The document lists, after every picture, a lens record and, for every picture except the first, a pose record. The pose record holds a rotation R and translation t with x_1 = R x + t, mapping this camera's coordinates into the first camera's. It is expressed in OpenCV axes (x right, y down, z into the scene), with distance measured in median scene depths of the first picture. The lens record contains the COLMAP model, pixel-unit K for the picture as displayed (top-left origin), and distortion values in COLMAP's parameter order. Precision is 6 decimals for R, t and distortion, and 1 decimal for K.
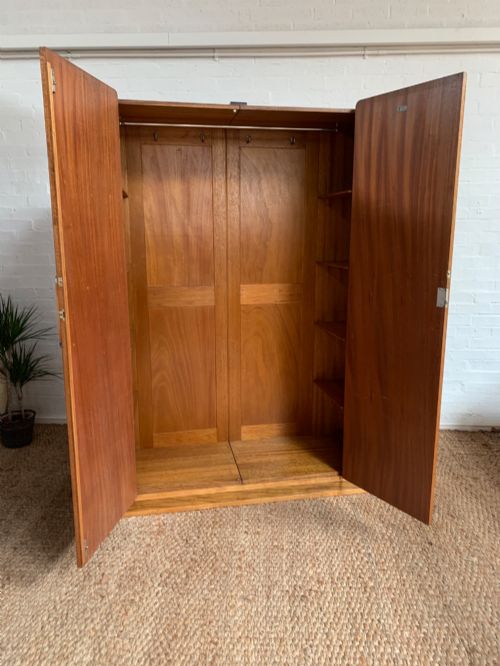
lens RADIAL K [[504.9, 0, 255.0], [0, 504.9, 337.4], [0, 0, 1]] dist [0.028894, -0.036913]
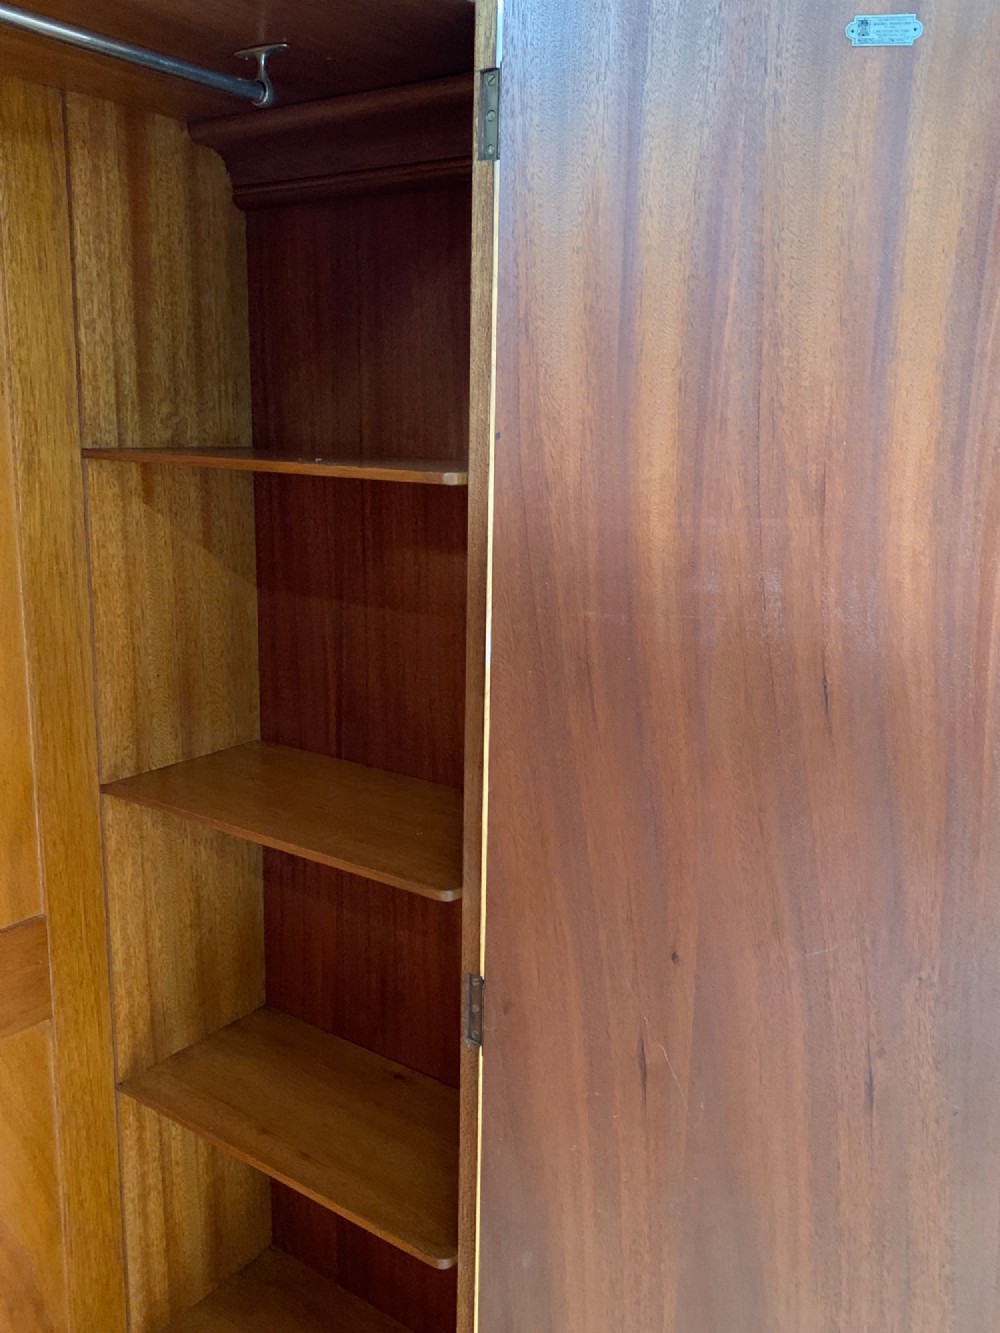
lens RADIAL K [[1063.1, 0, 495.2], [0, 1063.1, 619.4], [0, 0, 1]] dist [0.022102, -0.032962]
pose [[0.712484, -0.121712, 0.691052, -0.044188], [0.123976, 0.991183, 0.046751, -0.222640], [-0.690650, 0.052364, 0.721291, 0.641636]]
